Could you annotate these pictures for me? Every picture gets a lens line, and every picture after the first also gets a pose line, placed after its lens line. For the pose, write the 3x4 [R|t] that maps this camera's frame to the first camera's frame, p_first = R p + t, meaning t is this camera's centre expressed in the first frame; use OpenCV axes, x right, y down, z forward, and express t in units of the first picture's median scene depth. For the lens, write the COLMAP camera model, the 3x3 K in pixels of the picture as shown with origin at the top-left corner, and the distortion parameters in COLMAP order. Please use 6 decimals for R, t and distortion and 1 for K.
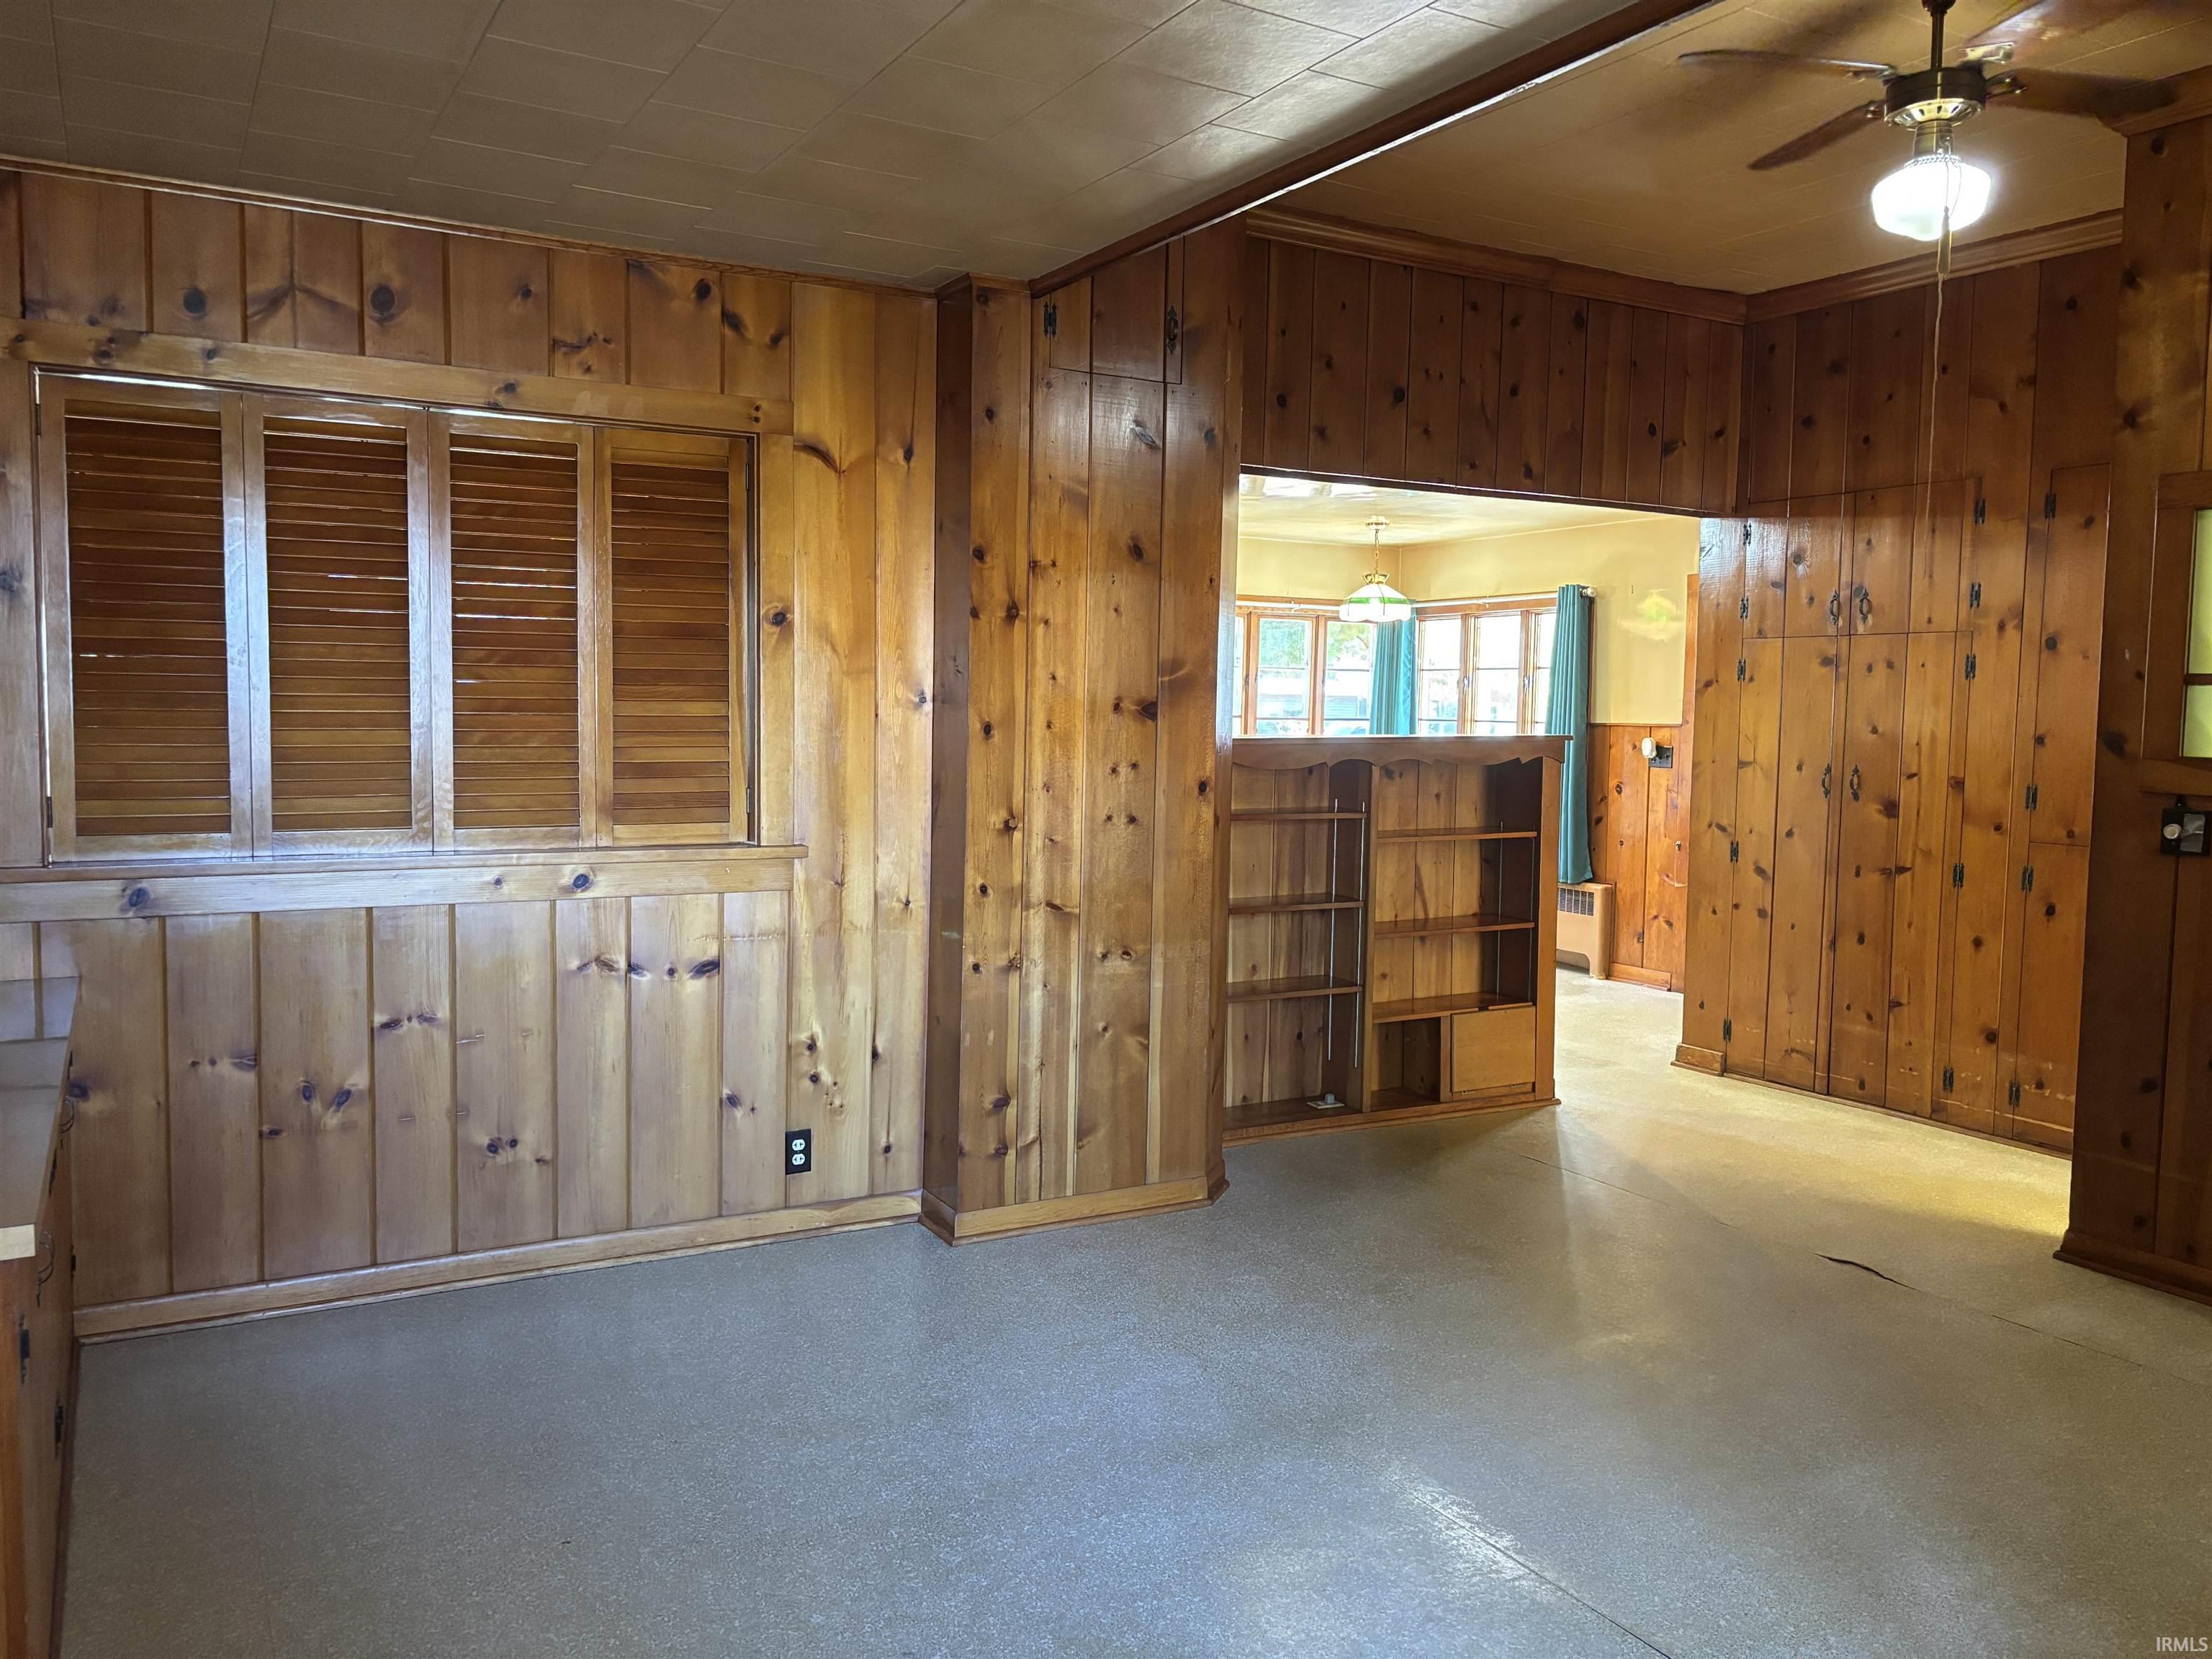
lens RADIAL K [[1667.3, 0, 1103.9], [0, 1667.3, 830.8], [0, 0, 1]] dist [0.103156, -0.174734]
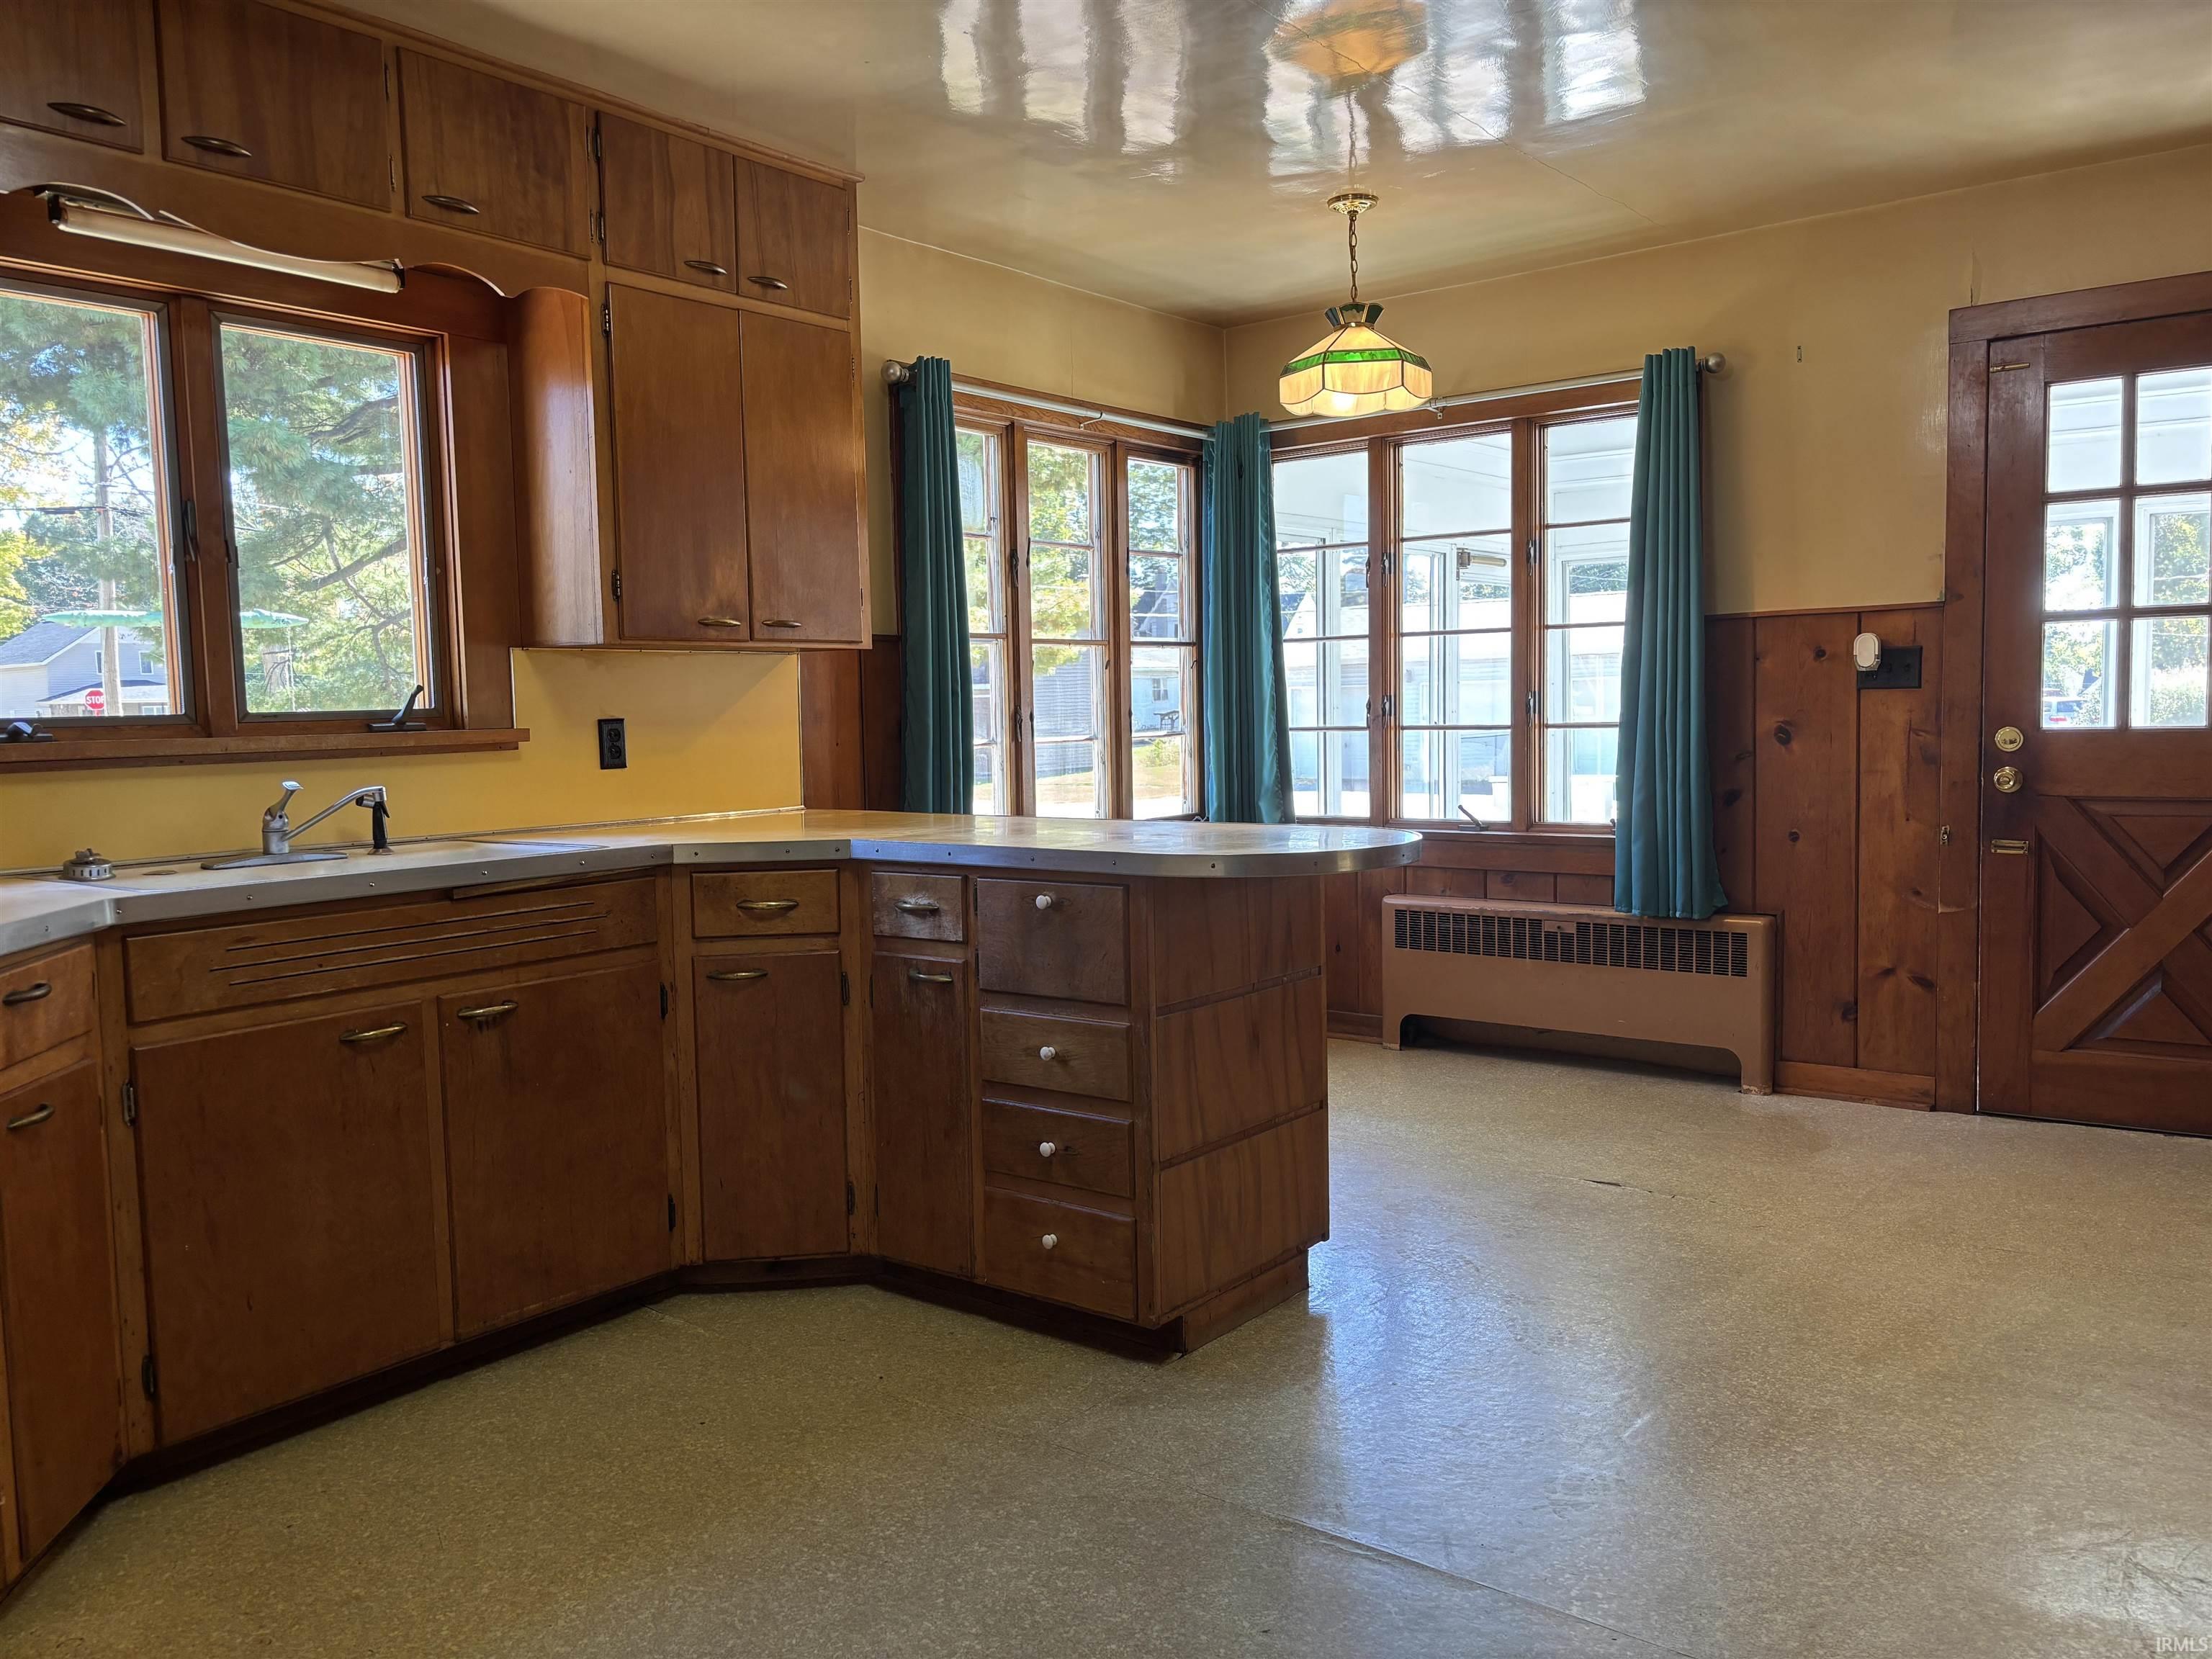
lens RADIAL K [[1677.3, 0, 1106.0], [0, 1677.3, 829.5], [0, 0, 1]] dist [0.049460, -0.039033]
pose [[0.916142, -0.063174, 0.395845, -0.100915], [0.066743, 0.997759, 0.004767, -0.011933], [-0.395259, 0.022053, 0.918305, 0.591157]]
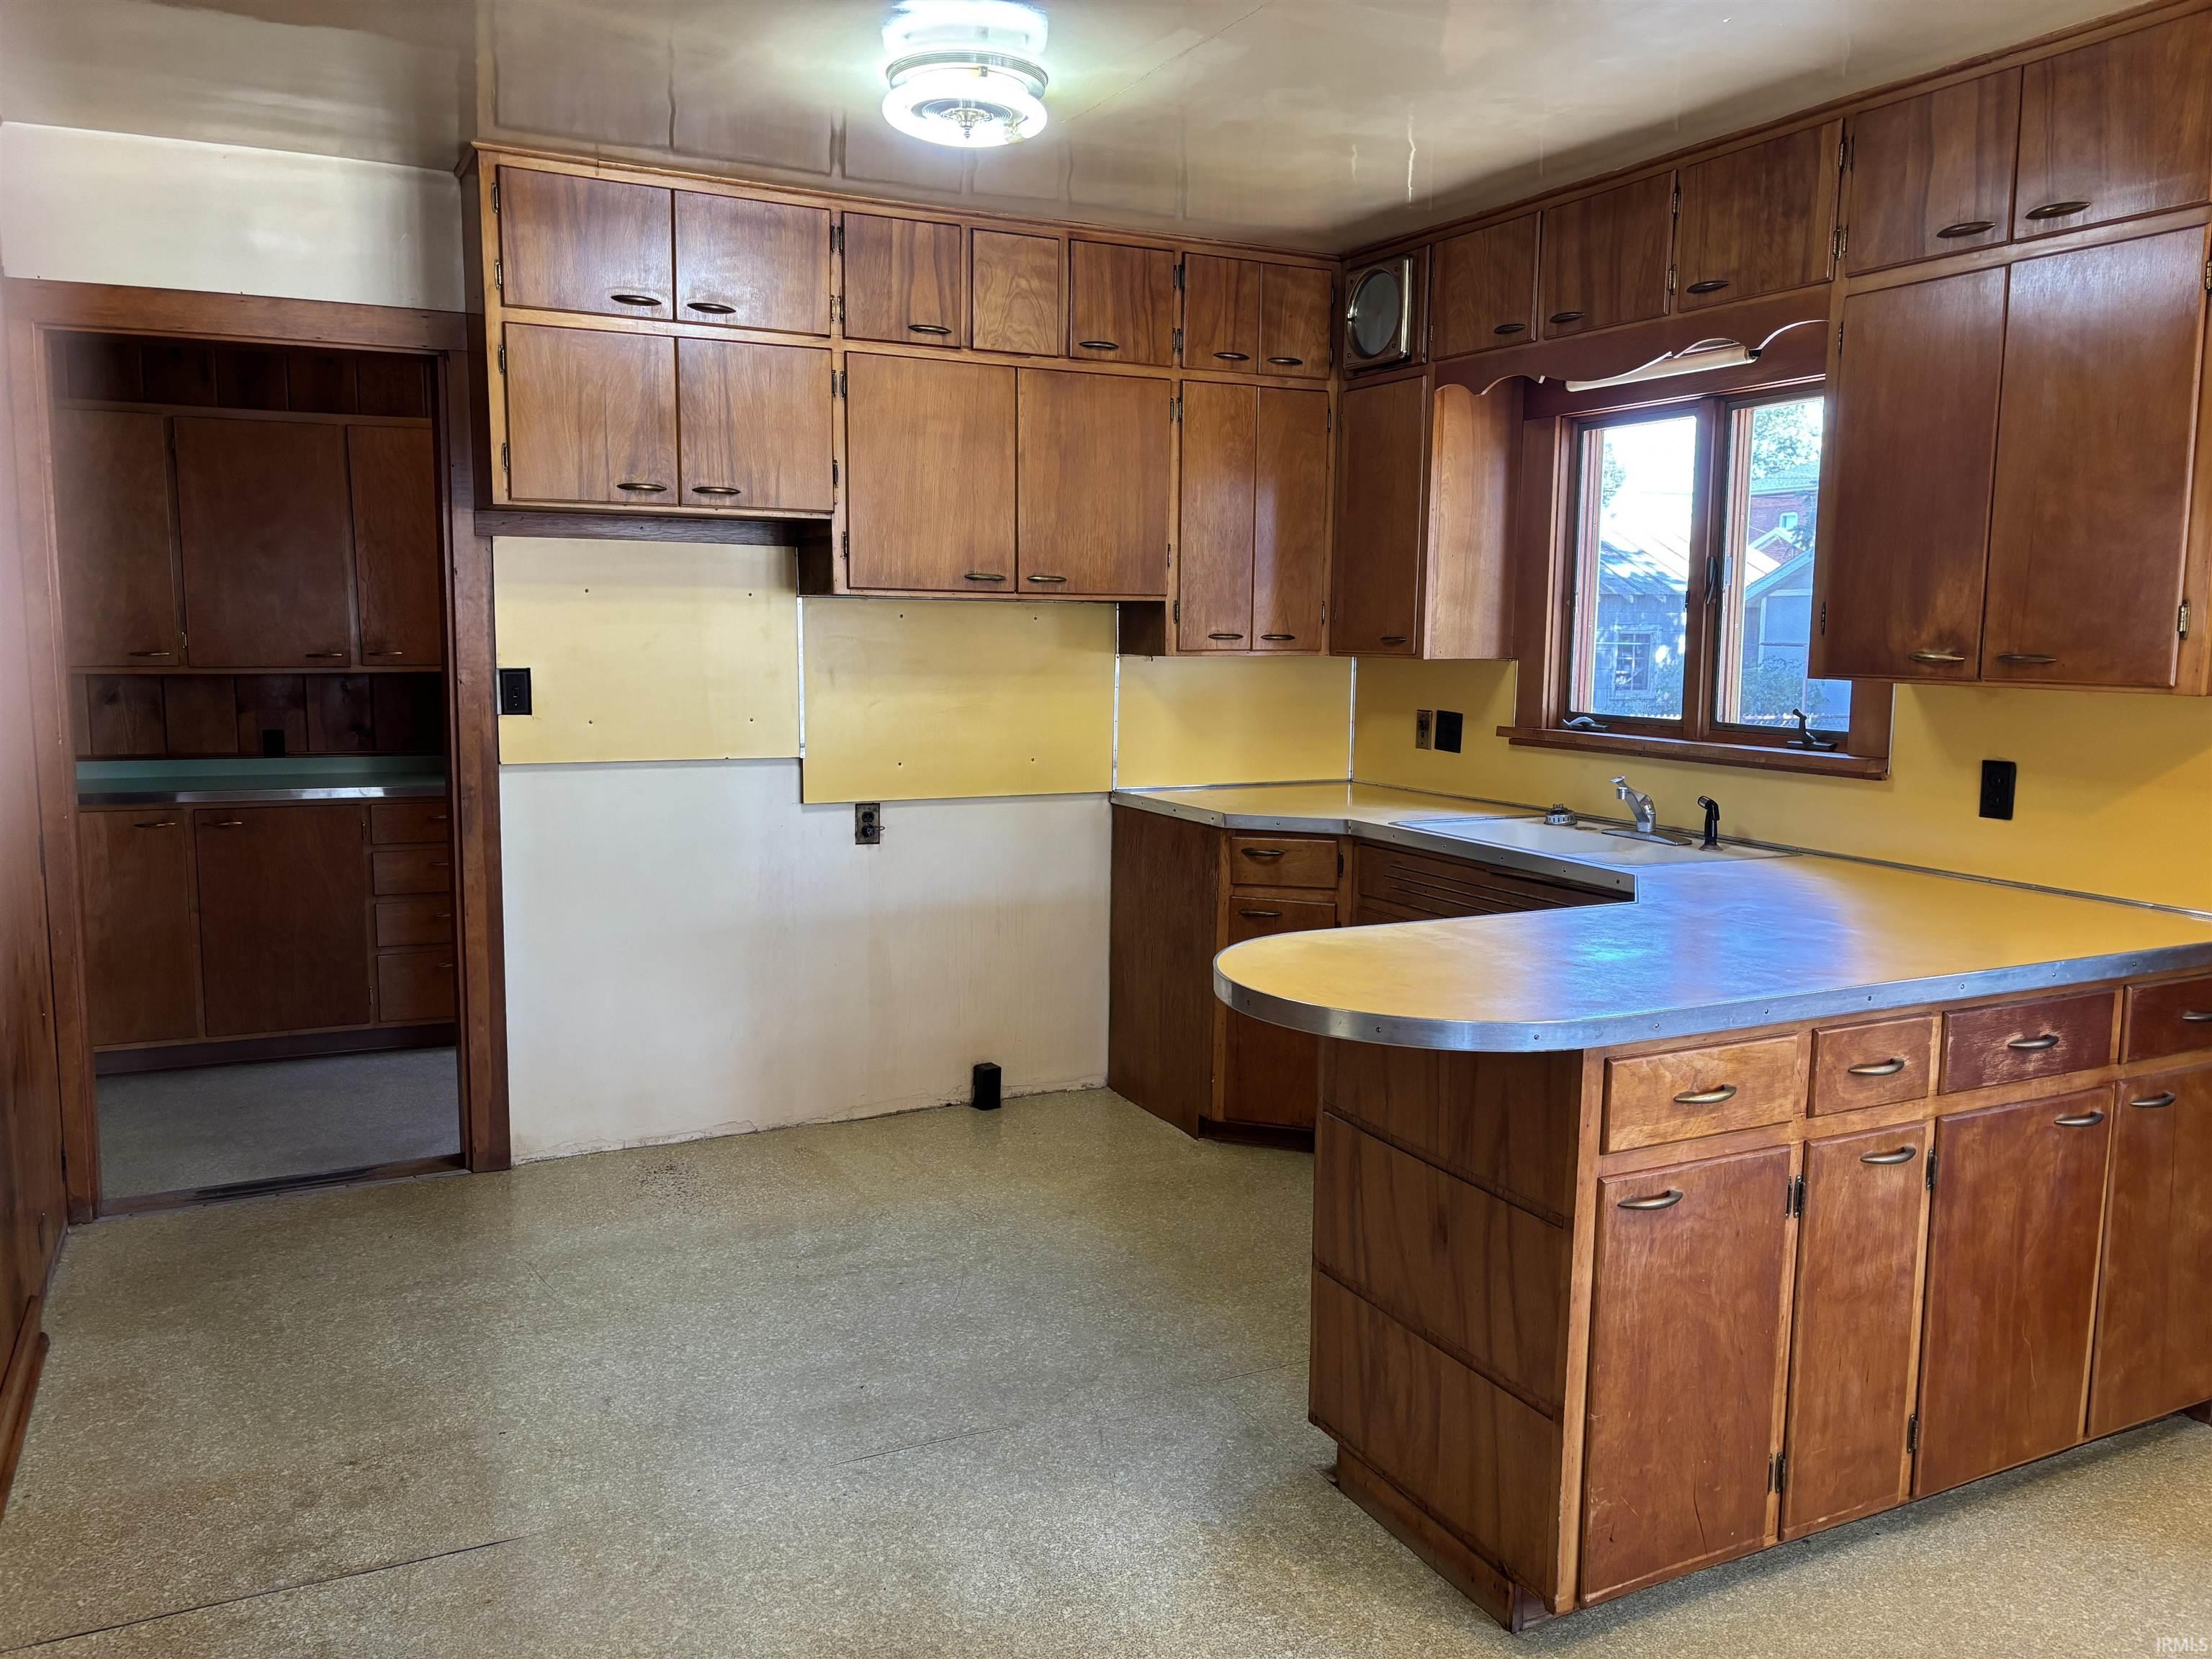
lens RADIAL K [[1659.4, 0, 1106.0], [0, 1659.4, 829.5], [0, 0, 1]] dist [0.002907, 0.000067]
pose [[-0.050545, 0.110894, -0.992546, 0.328903], [-0.093872, 0.988889, 0.115266, -0.054914], [0.994300, 0.098998, -0.039573, 0.853438]]
